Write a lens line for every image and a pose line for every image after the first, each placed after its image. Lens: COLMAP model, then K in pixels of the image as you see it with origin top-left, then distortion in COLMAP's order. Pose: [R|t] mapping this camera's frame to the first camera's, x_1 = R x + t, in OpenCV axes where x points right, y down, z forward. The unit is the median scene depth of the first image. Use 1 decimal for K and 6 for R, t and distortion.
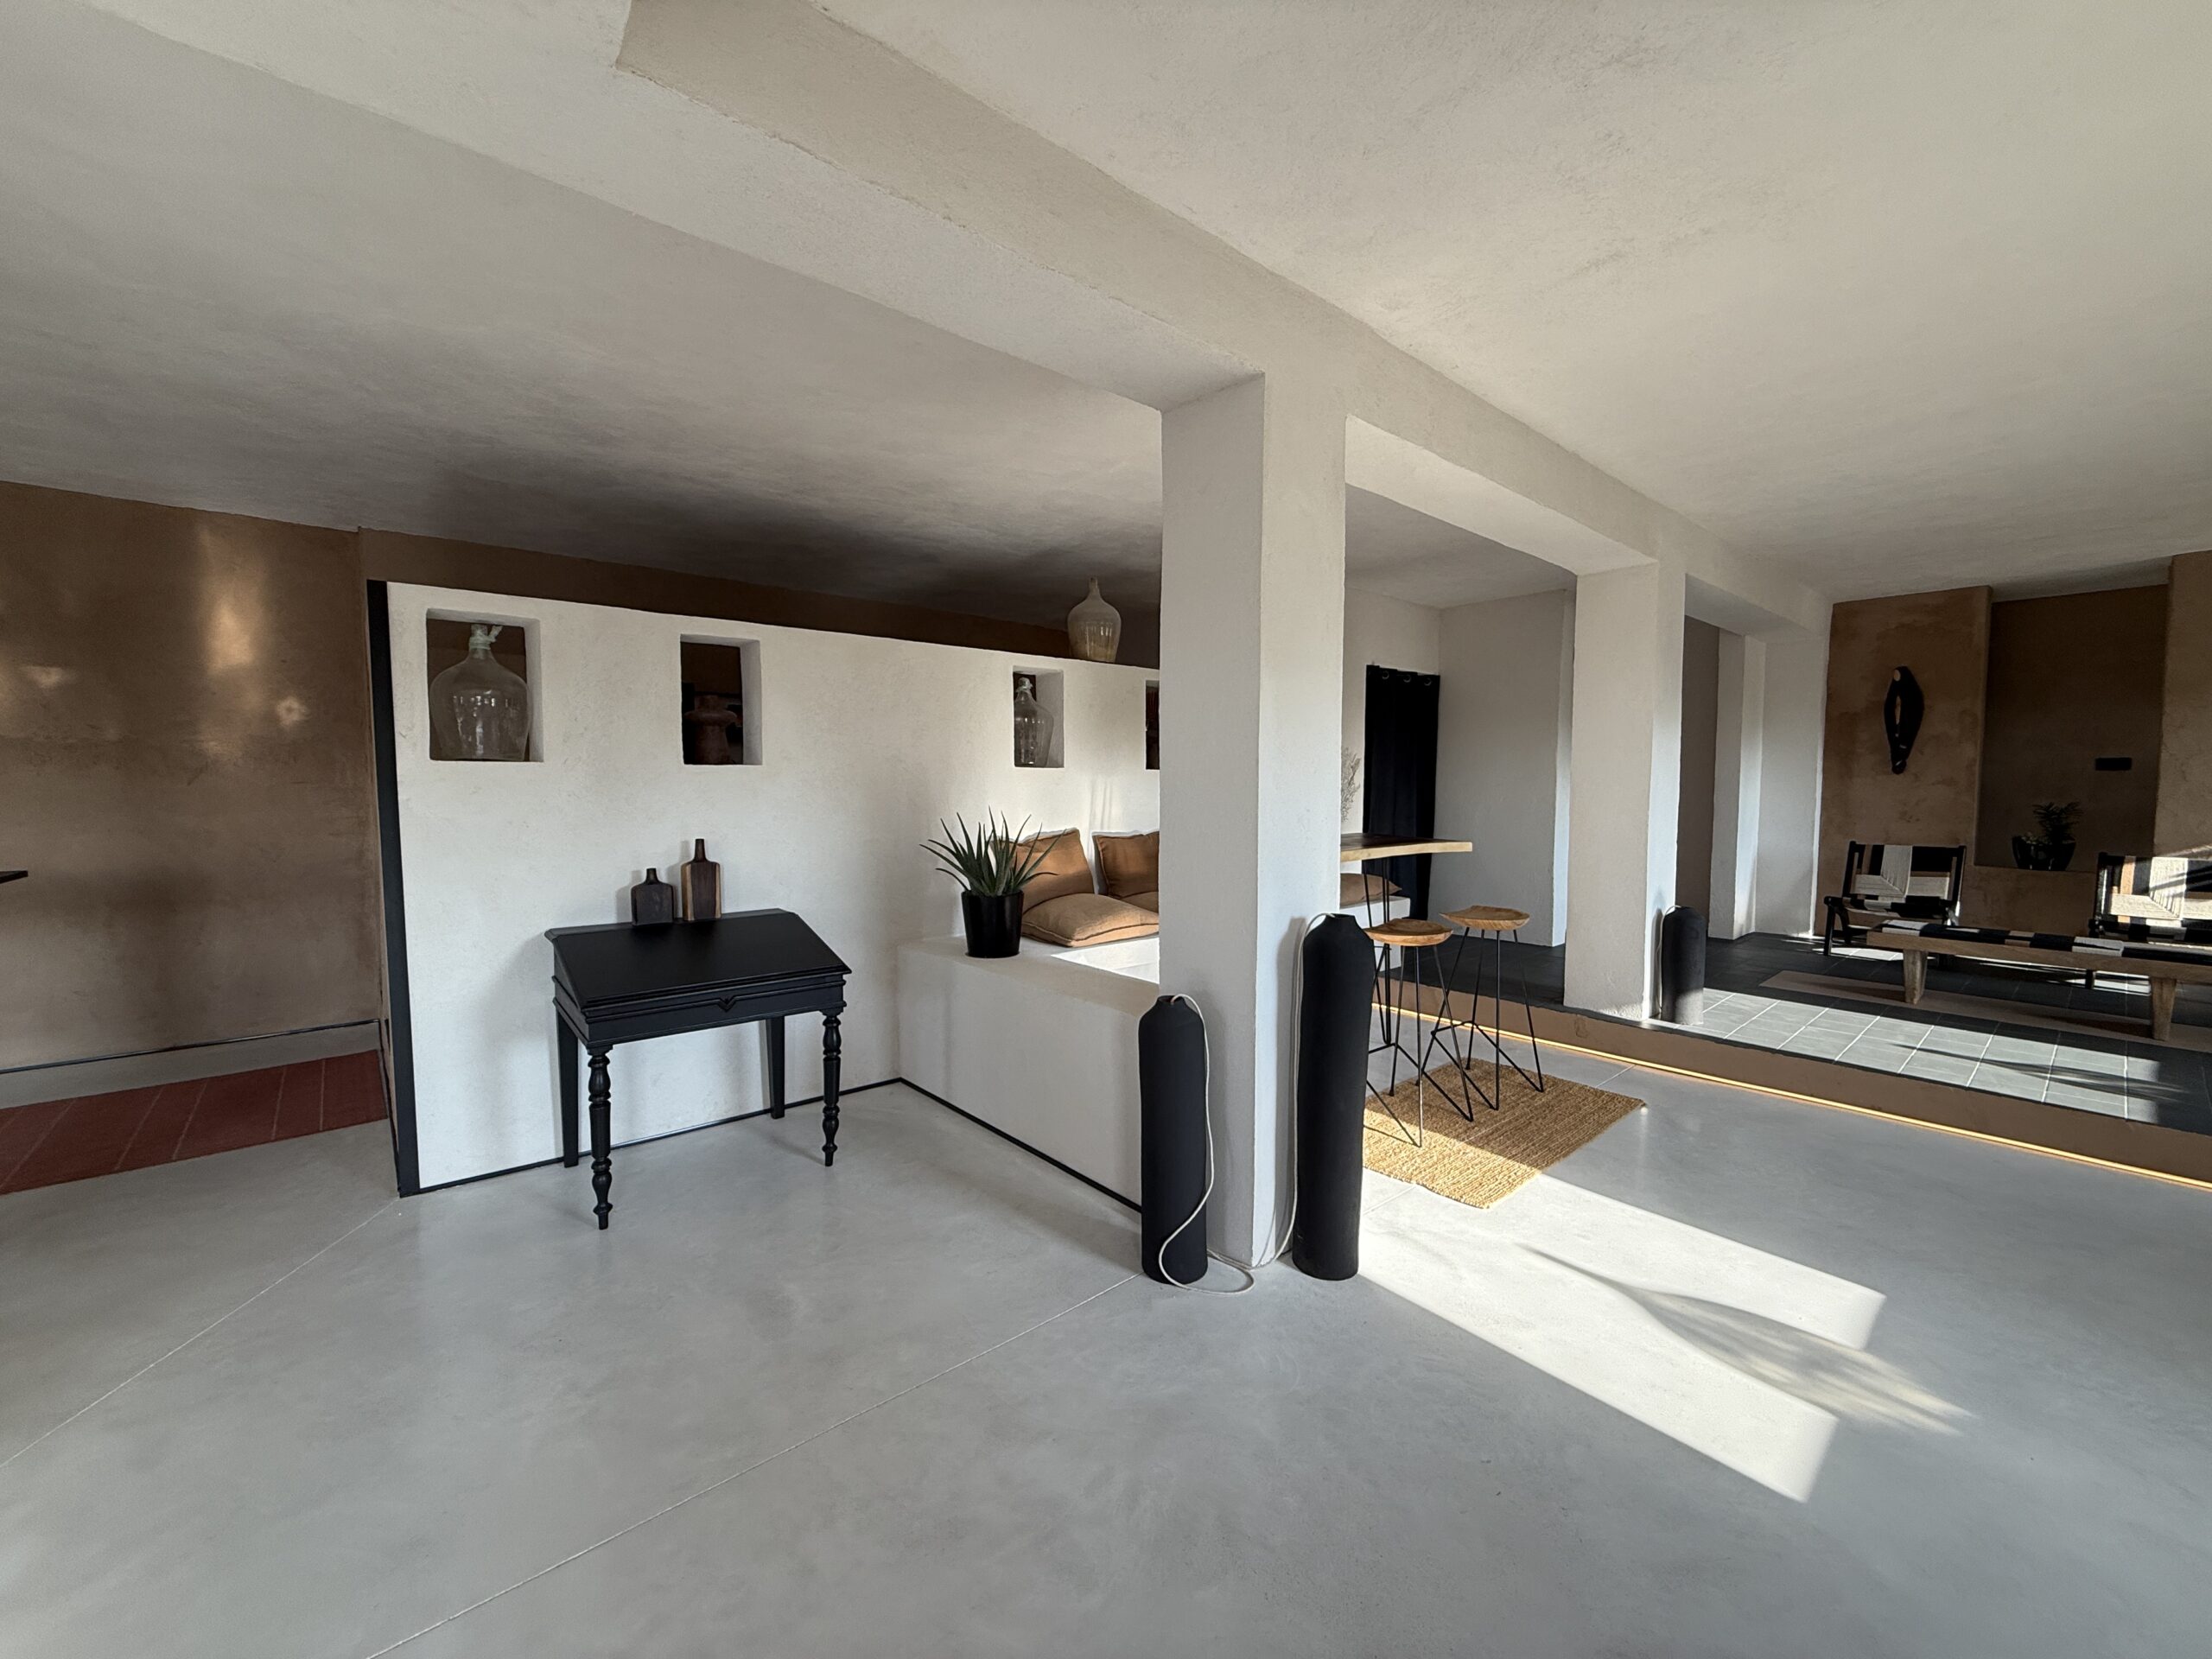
lens RADIAL K [[881.5, 0, 1103.2], [0, 881.5, 832.2], [0, 0, 1]] dist [0.001173, -0.000256]
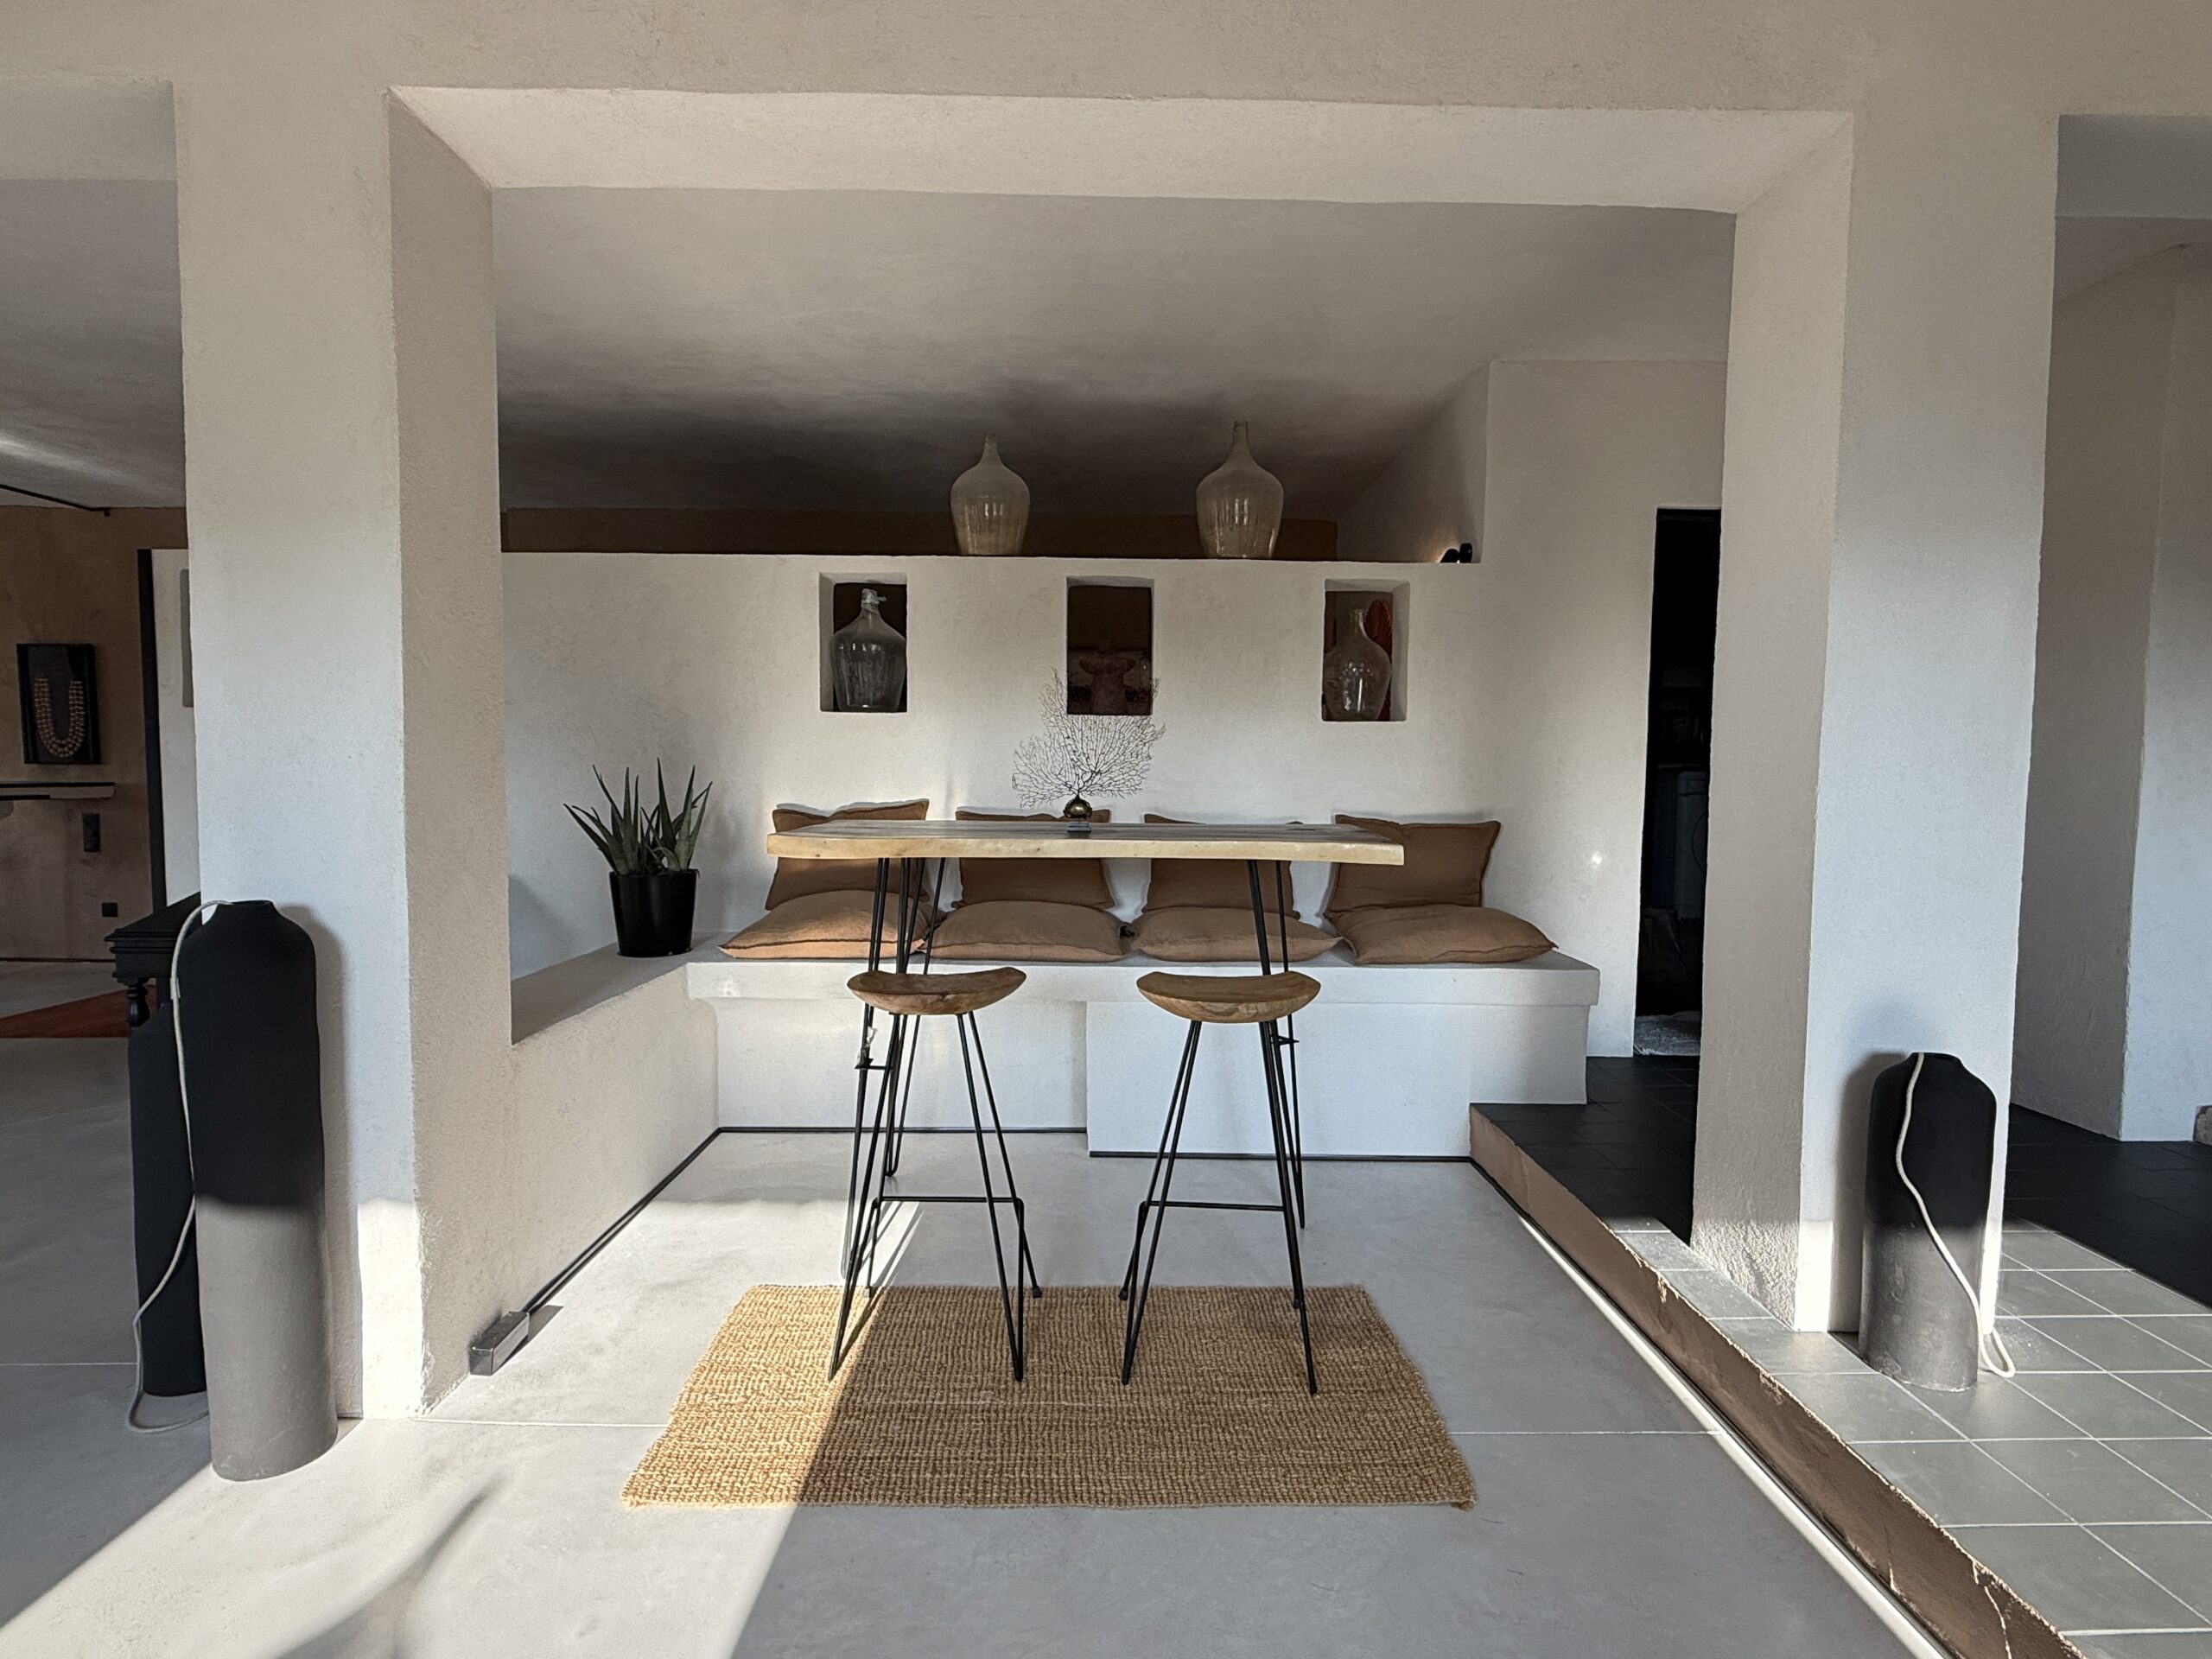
lens RADIAL K [[1146.3, 0, 1105.2], [0, 1146.3, 834.4], [0, 0, 1]] dist [0.002209, -0.000214]
pose [[0.766526, 0.044151, -0.640694, 0.580074], [-0.044466, 0.998889, 0.015634, 0.001886], [0.640673, 0.016505, 0.767637, 0.351406]]
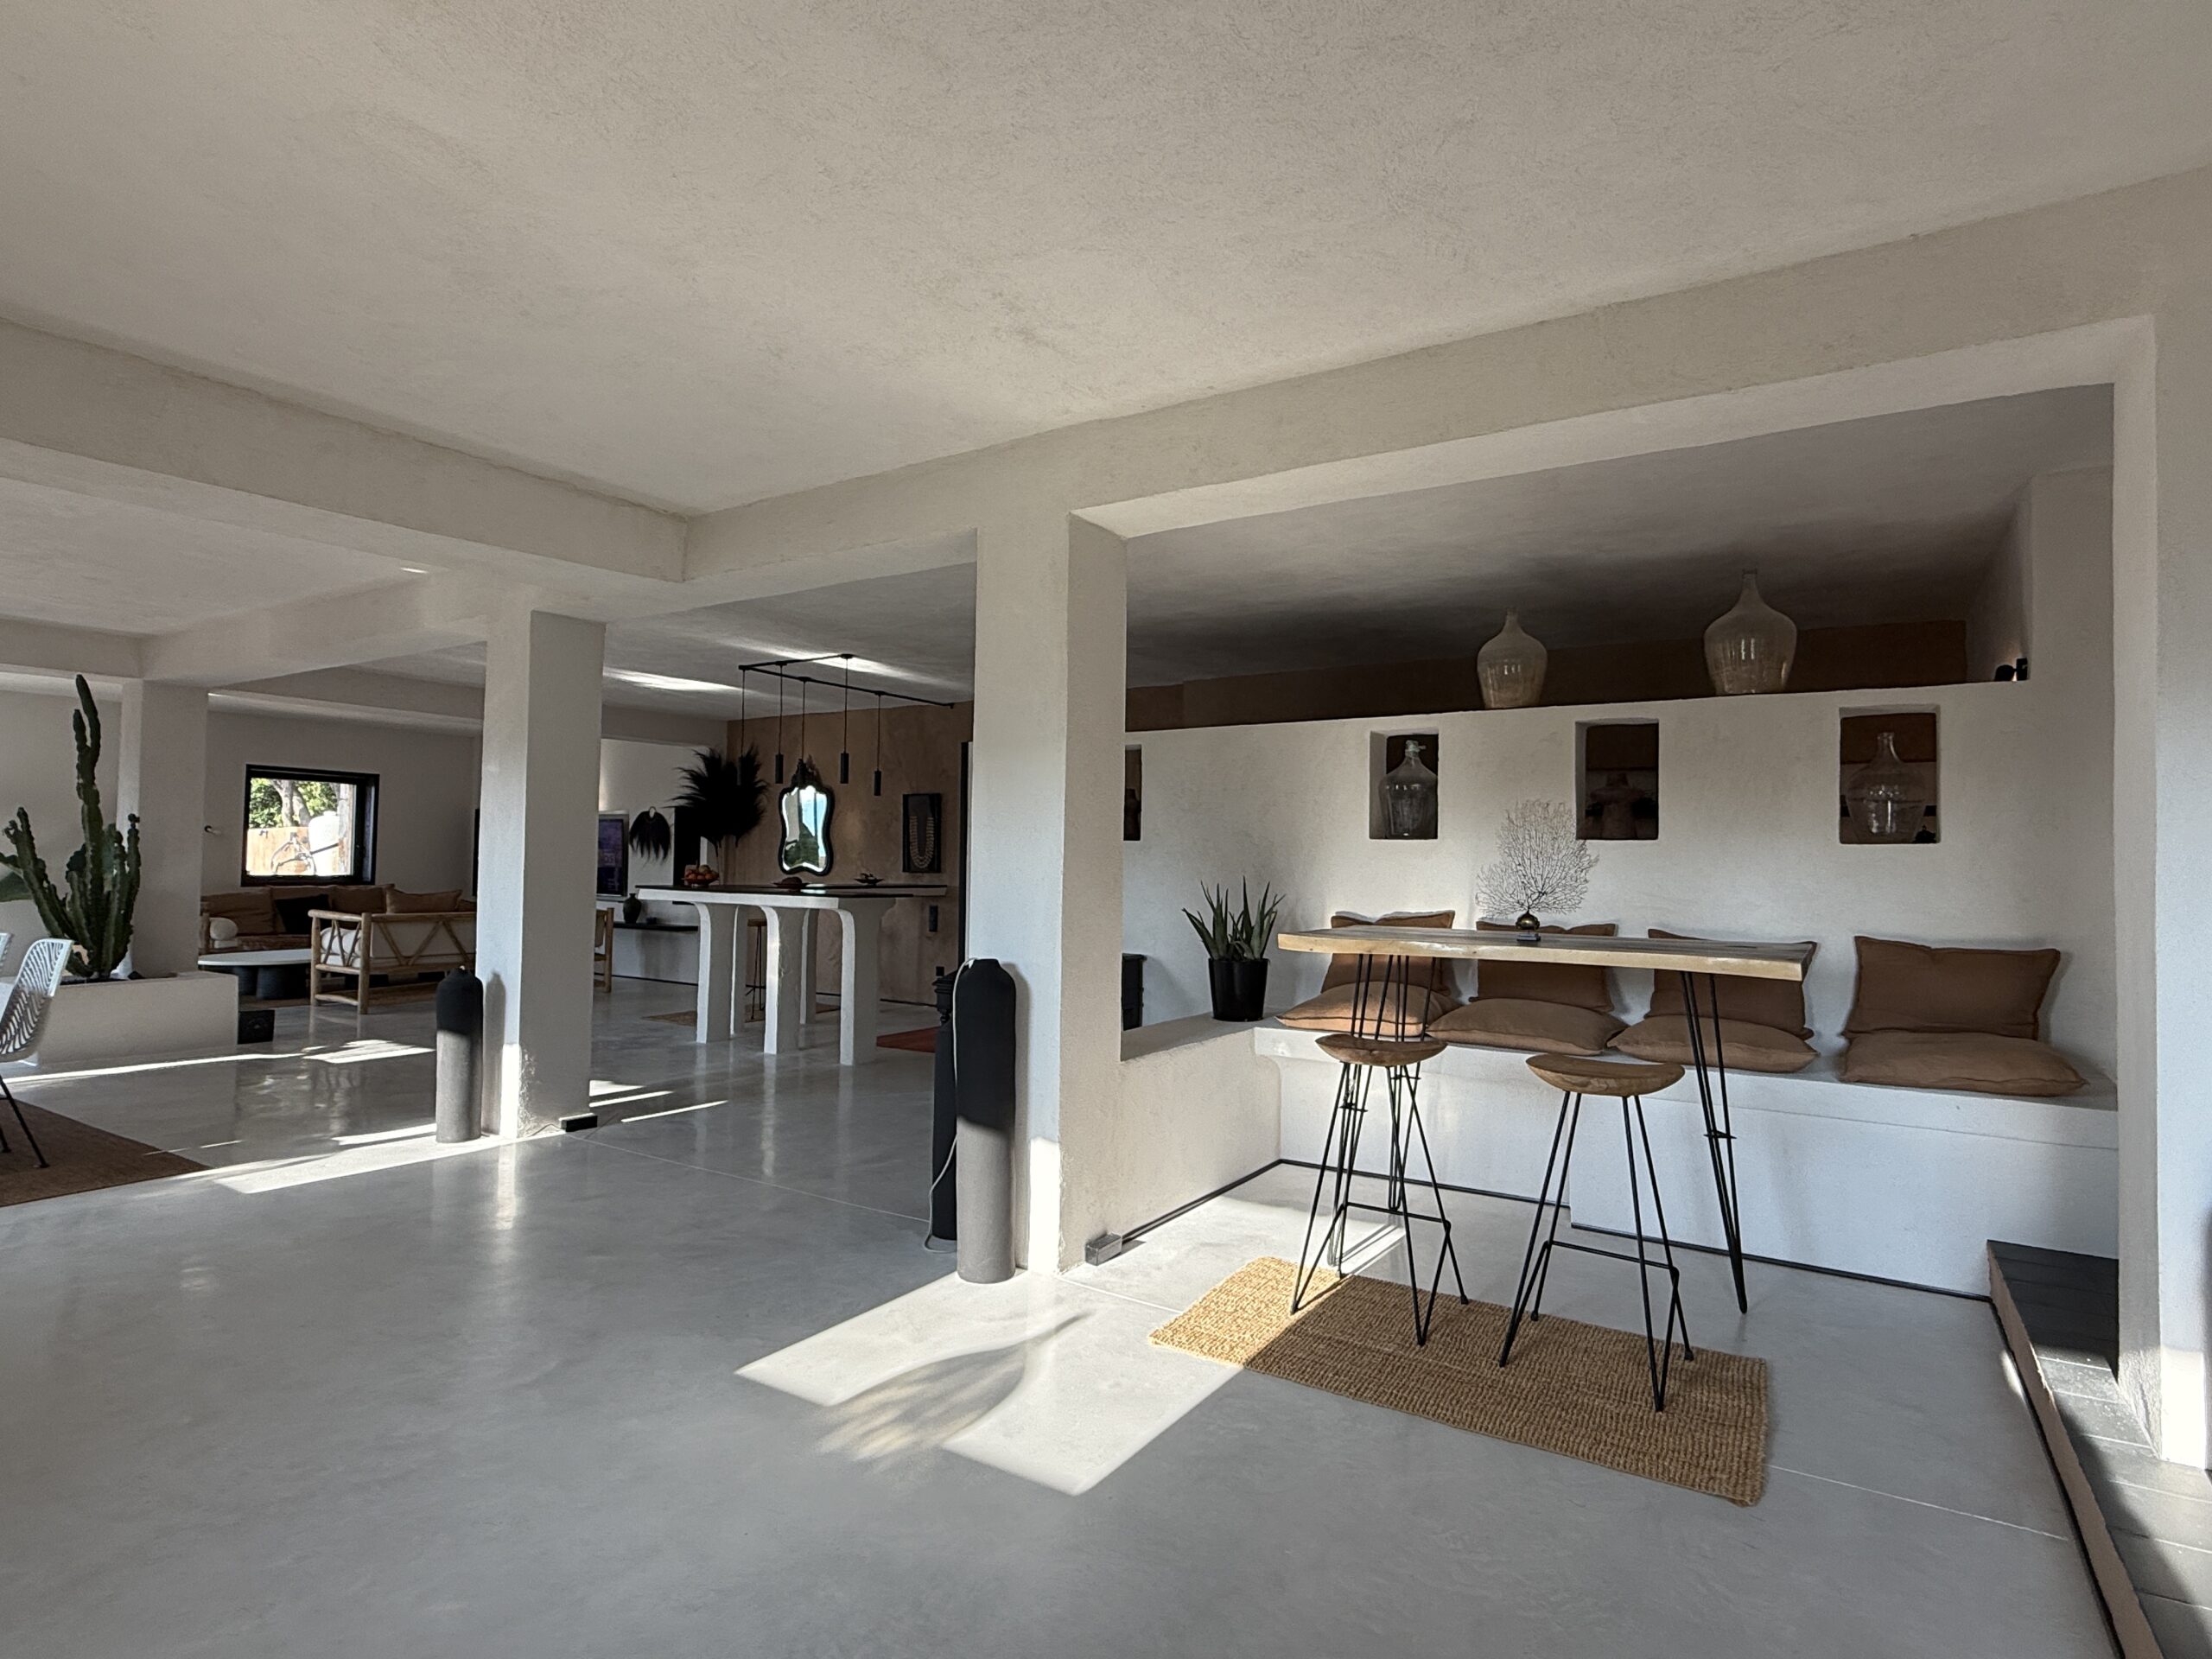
lens RADIAL K [[1144.9, 0, 1115.1], [0, 1144.9, 832.2], [0, 0, 1]] dist [0.004100, -0.000010]
pose [[0.297036, -0.022769, -0.954595, 0.809110], [-0.066699, 0.996779, -0.044529, -0.008386], [0.952534, 0.076897, 0.294561, 0.324832]]
